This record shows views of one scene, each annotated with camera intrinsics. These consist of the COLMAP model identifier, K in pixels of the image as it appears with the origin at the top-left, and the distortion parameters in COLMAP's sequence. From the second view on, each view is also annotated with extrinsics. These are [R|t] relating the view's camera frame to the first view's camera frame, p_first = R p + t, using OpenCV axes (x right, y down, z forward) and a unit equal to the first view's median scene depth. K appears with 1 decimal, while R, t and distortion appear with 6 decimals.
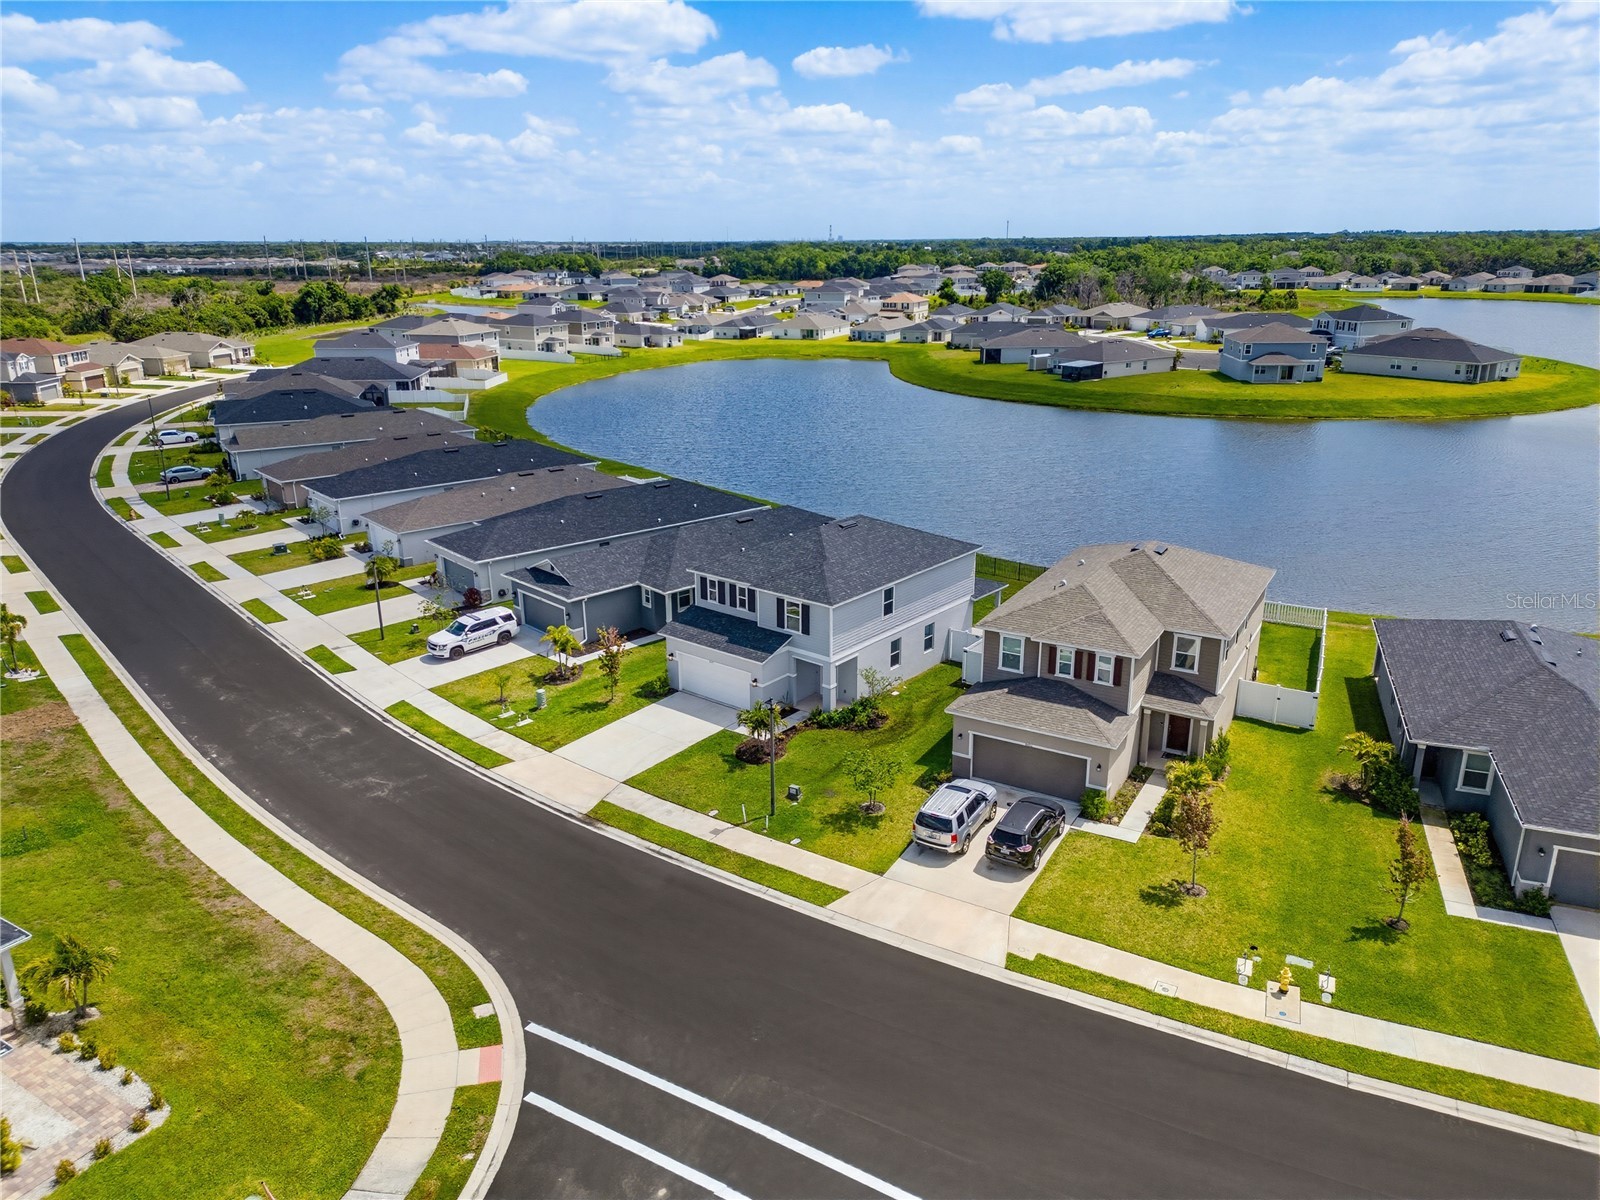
lens RADIAL K [[1106.6, 0, 795.8], [0, 1106.6, 627.5], [0, 0, 1]] dist [0.064039, -0.048955]
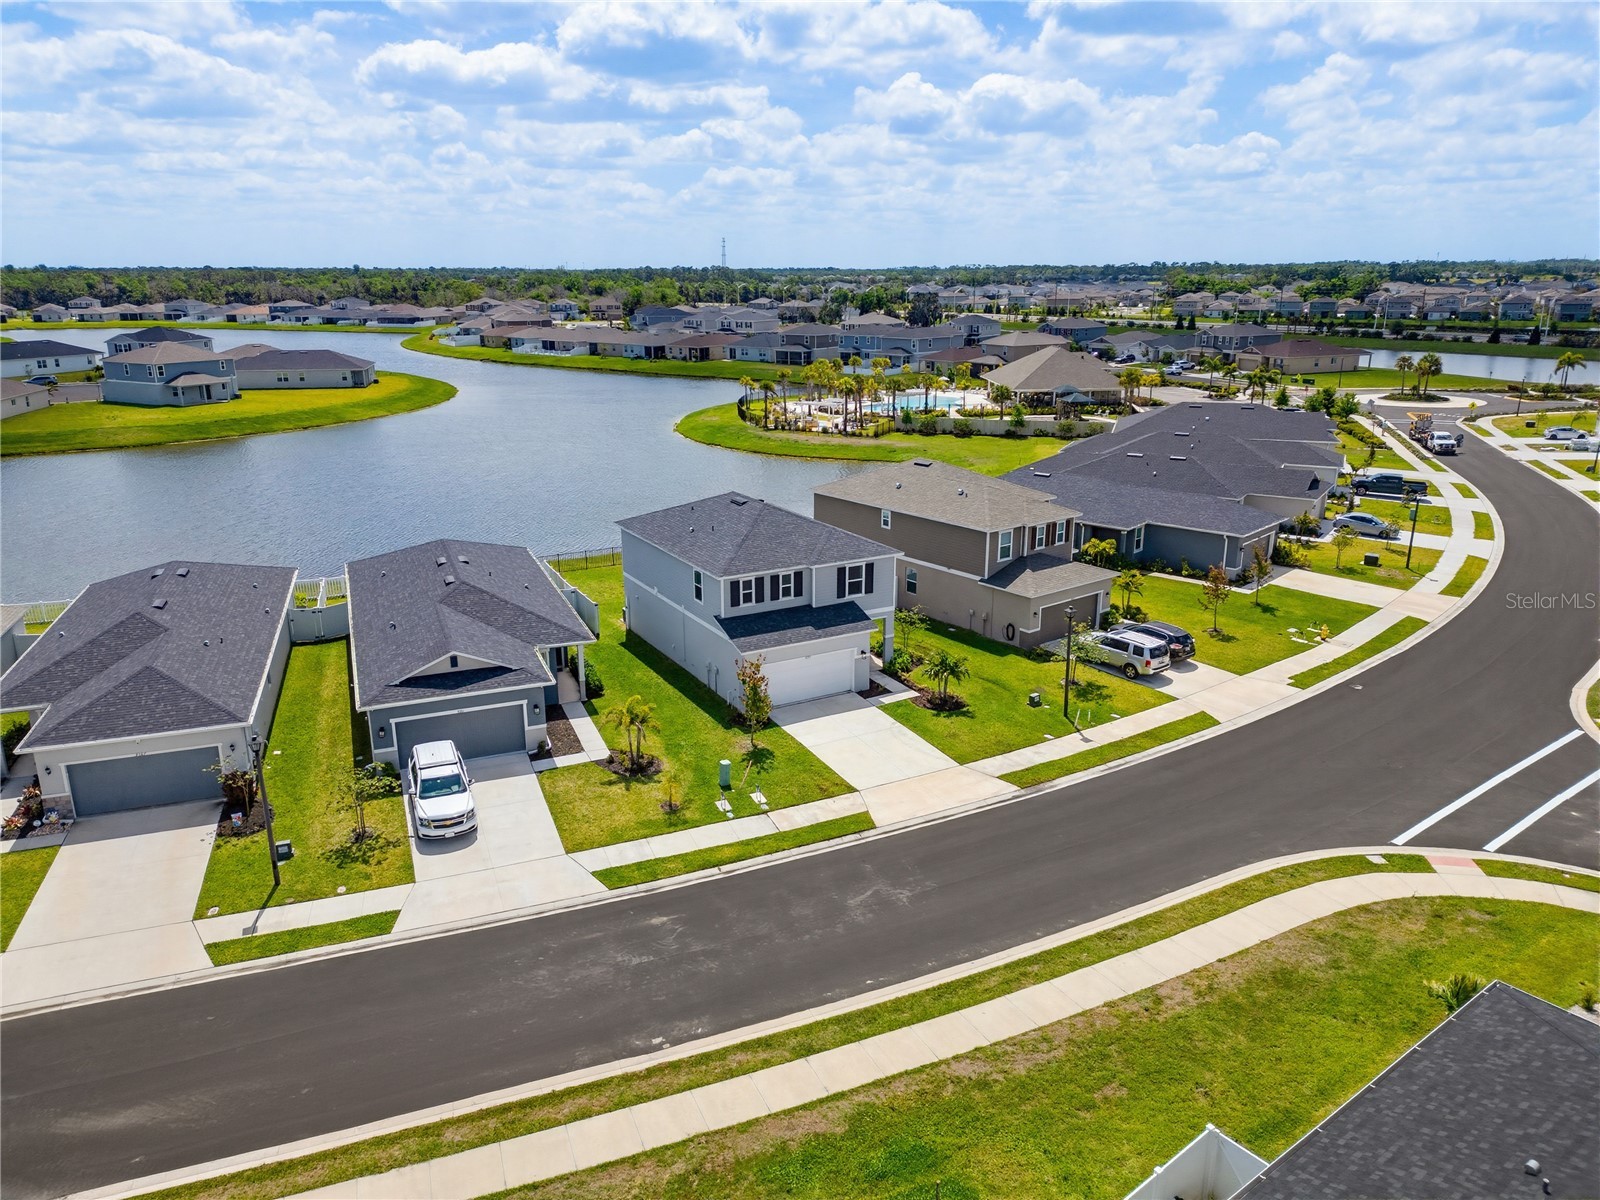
lens RADIAL K [[1116.5, 0, 796.3], [0, 1116.5, 606.0], [0, 0, 1]] dist [0.072328, -0.067786]
pose [[0.365616, -0.260984, 0.893427, -0.922009], [0.306233, 0.940173, 0.149320, -0.154080], [-0.878946, 0.219003, 0.423664, 0.627774]]
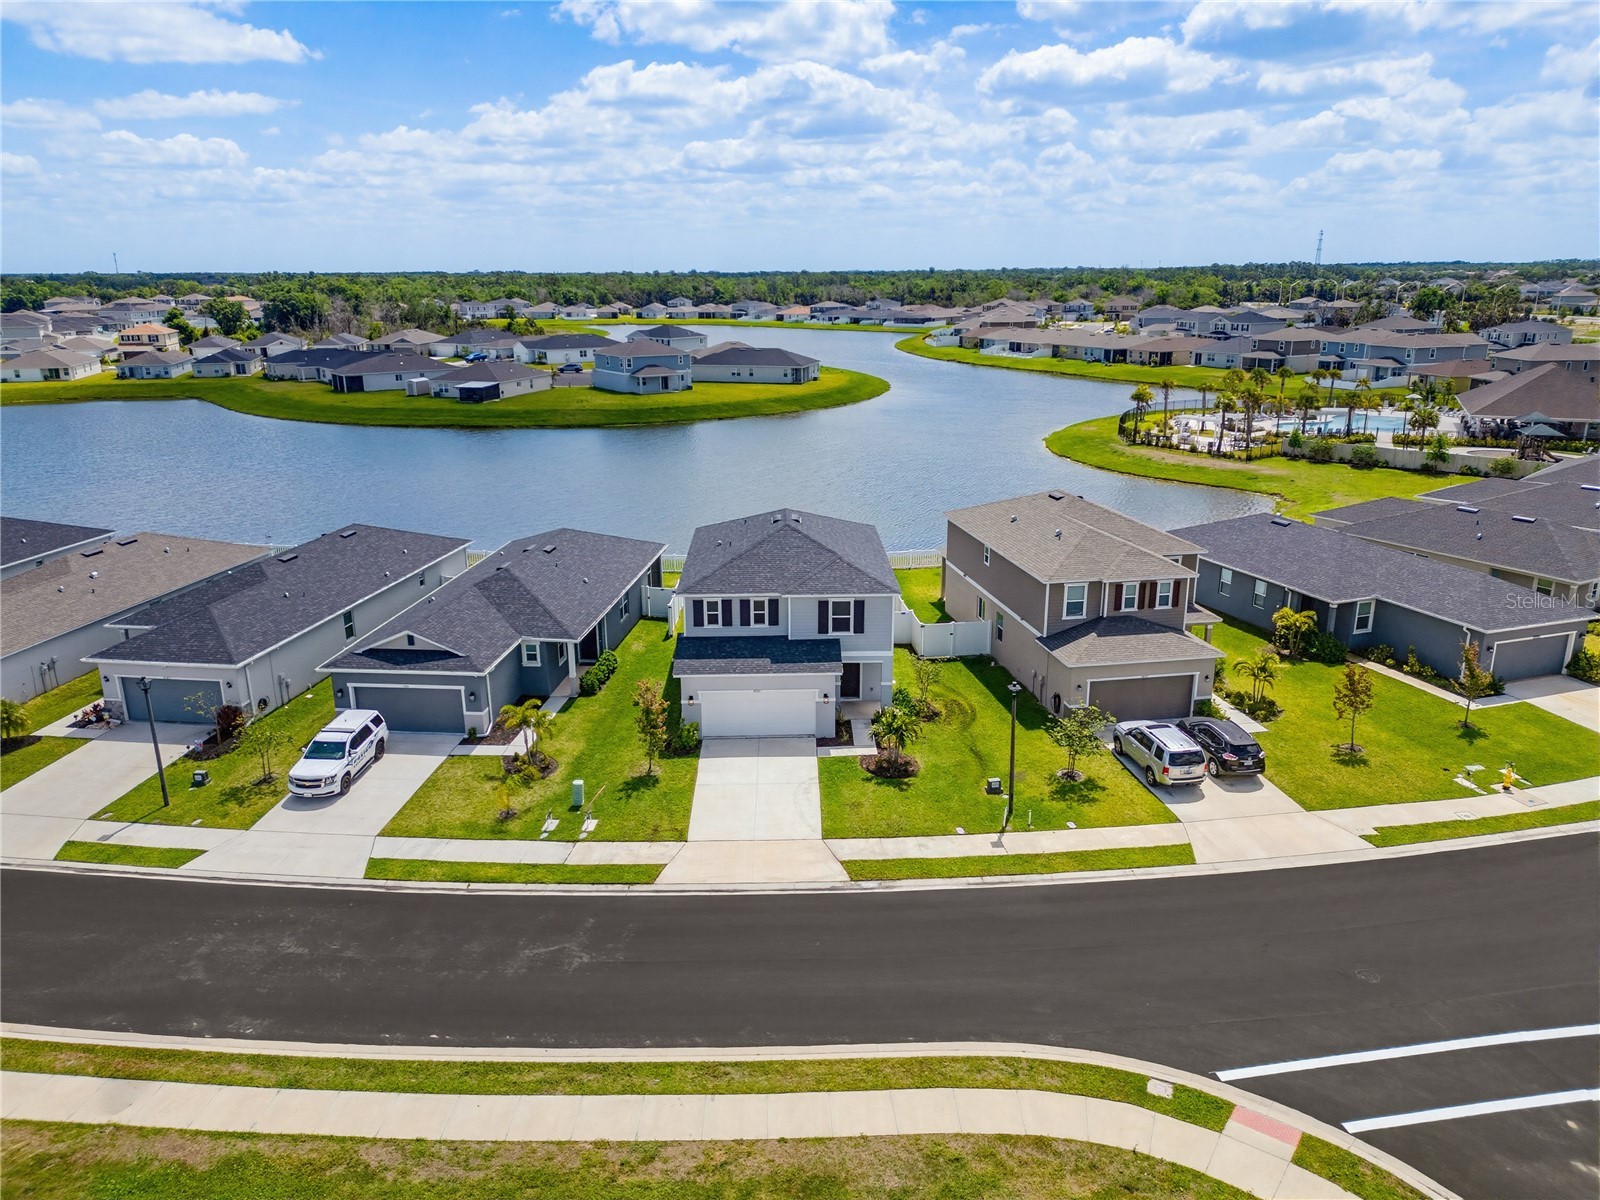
lens RADIAL K [[1116.5, 0, 796.3], [0, 1116.5, 606.0], [0, 0, 1]] dist [0.072328, -0.067786]
pose [[0.759055, -0.183538, 0.624619, -0.599044], [0.215073, 0.976265, 0.025504, -0.049980], [-0.614475, 0.114980, 0.780513, 0.309336]]
